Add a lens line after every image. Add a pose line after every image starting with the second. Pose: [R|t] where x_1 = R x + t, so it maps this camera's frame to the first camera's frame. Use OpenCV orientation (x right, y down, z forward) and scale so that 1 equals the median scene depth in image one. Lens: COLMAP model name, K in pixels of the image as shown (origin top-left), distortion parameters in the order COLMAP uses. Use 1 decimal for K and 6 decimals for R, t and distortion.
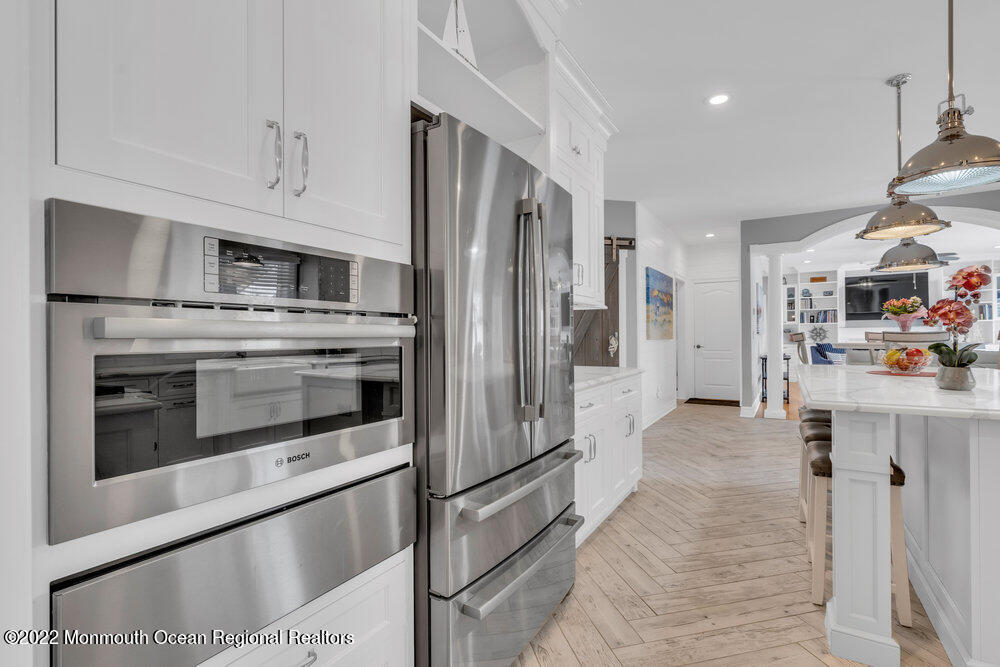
lens RADIAL K [[460.2, 0, 500.3], [0, 460.2, 333.4], [0, 0, 1]] dist [-0.011577, 0.000878]
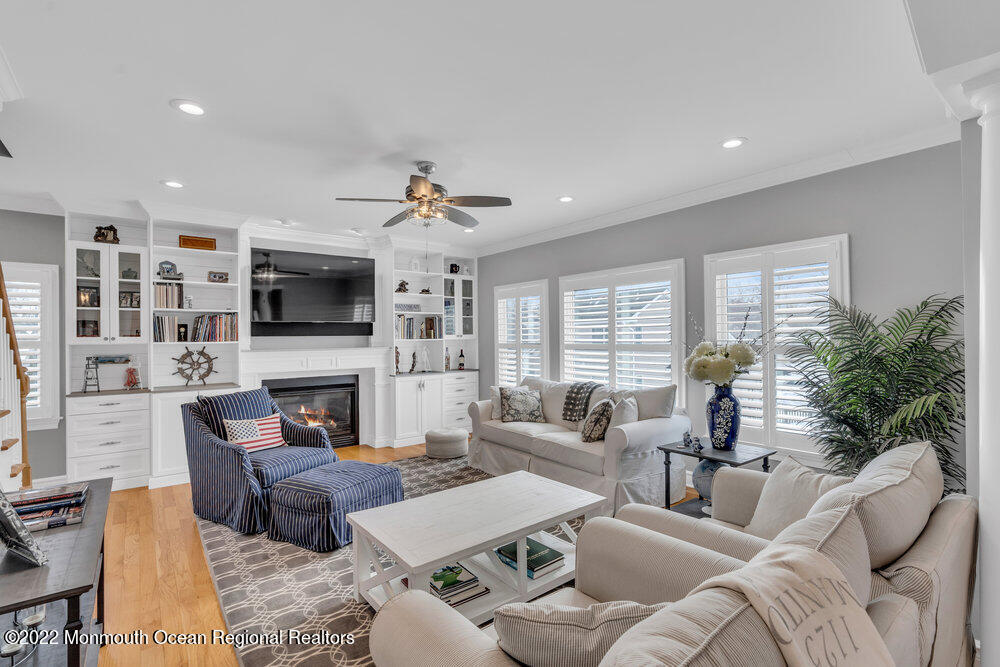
lens RADIAL K [[460.2, 0, 504.5], [0, 460.2, 337.4], [0, 0, 1]] dist [-0.011577, 0.000878]
pose [[0.328658, 0.004153, 0.944440, 0.386558], [0.002247, 0.999984, -0.005179, -0.024507], [-0.944446, 0.003824, 0.328643, 0.591901]]
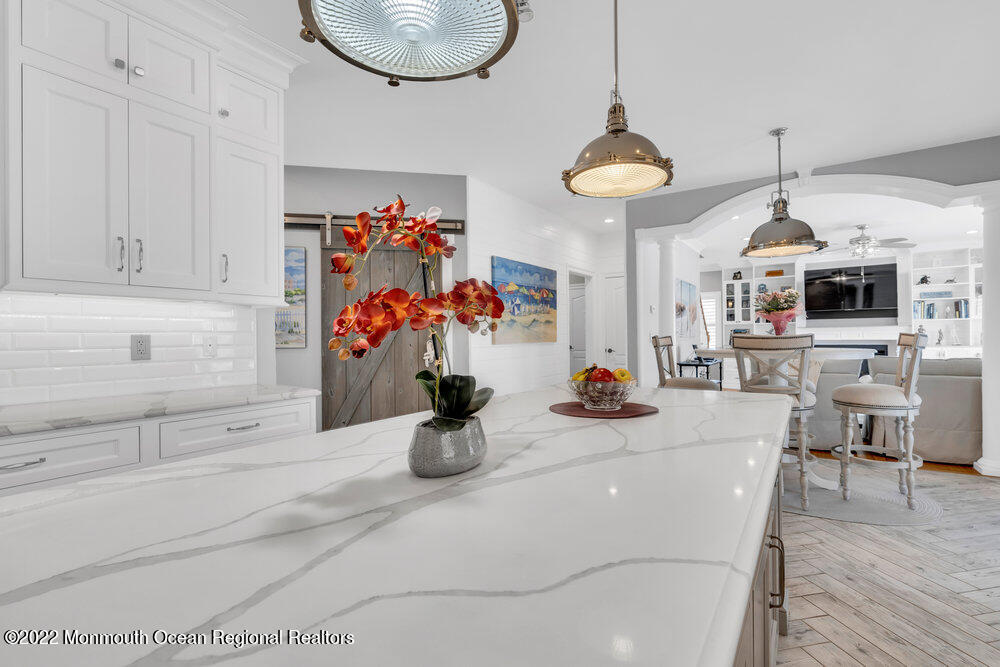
lens RADIAL K [[460.2, 0, 501.1], [0, 460.2, 334.2], [0, 0, 1]] dist [-0.011577, 0.000878]
pose [[0.999449, -0.003116, -0.033047, 0.199782], [0.003179, 0.999993, 0.001873, -0.003471], [0.033041, -0.001977, 0.999452, 0.098591]]
